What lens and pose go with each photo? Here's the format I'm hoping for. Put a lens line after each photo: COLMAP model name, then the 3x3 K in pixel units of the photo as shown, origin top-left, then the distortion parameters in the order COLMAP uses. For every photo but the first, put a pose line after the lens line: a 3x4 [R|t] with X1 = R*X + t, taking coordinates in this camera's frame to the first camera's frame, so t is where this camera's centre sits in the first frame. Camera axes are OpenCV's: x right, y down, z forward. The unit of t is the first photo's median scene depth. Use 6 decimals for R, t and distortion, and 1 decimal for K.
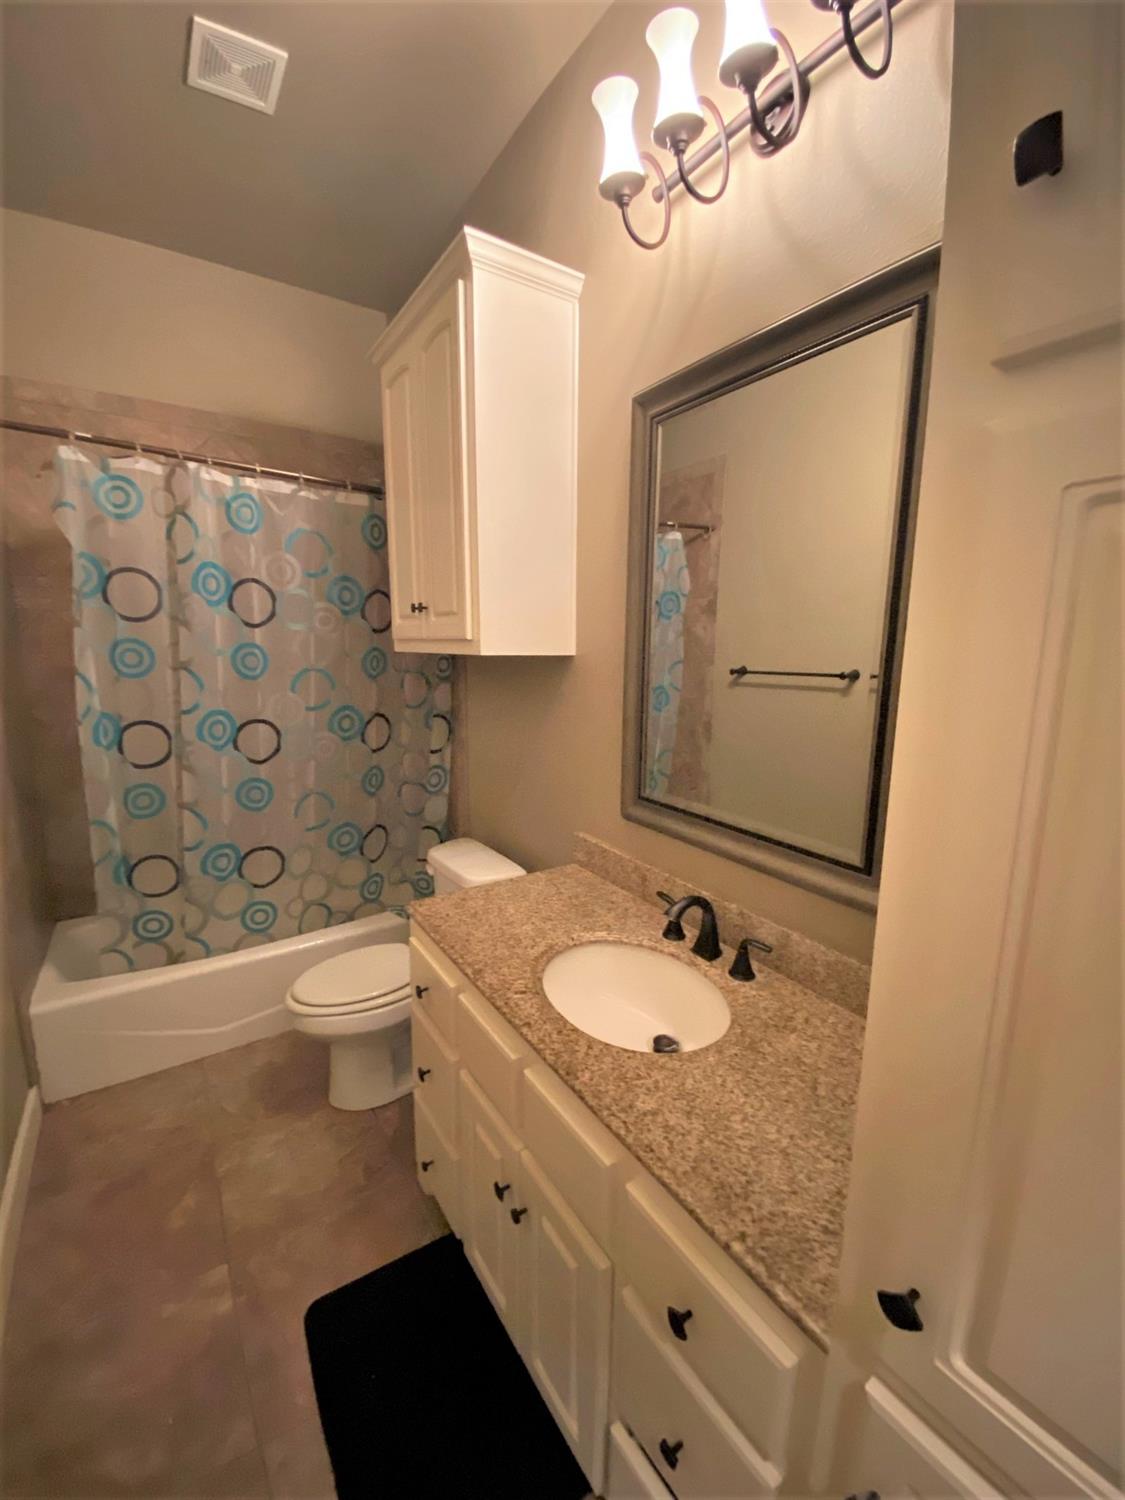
lens RADIAL K [[611.6, 0, 562.5], [0, 611.6, 750.0], [0, 0, 1]] dist [0.002475, -0.014137]
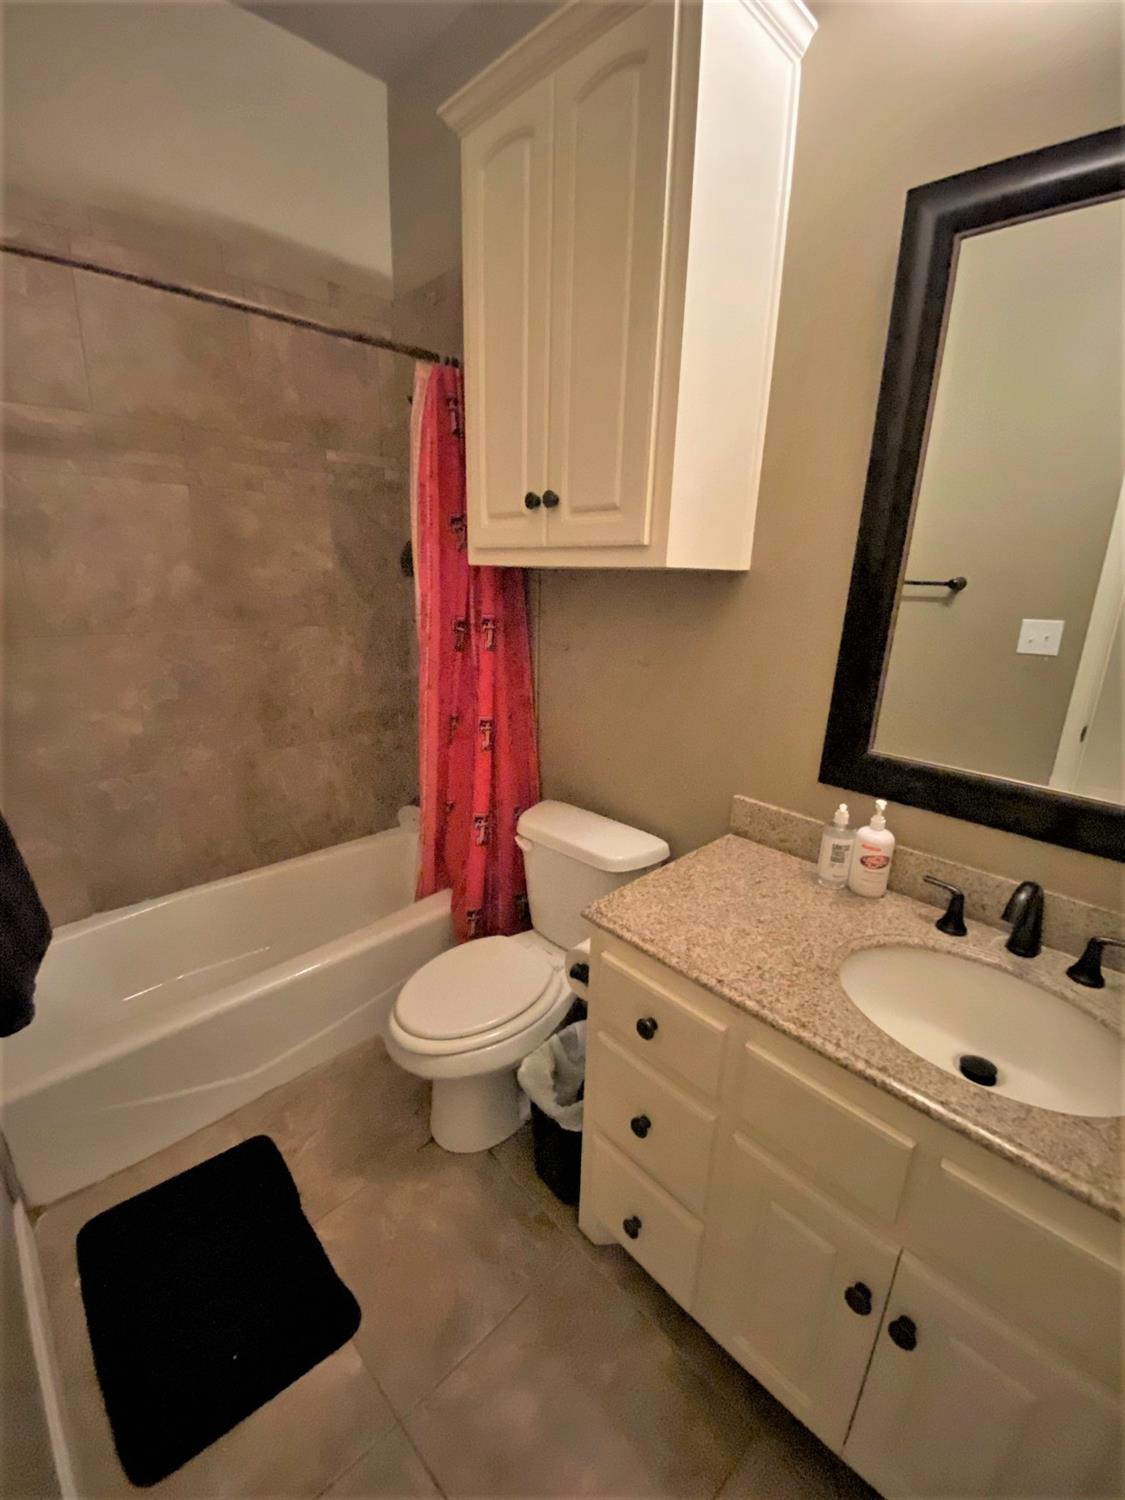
lens RADIAL K [[624.0, 0, 557.1], [0, 624.0, 740.9], [0, 0, 1]] dist [0.000942, -0.011885]
pose [[0.983654, -0.037409, 0.176142, -0.366414], [0.018594, 0.994055, 0.107278, -0.030129], [-0.179108, -0.102249, 0.978502, 0.252451]]
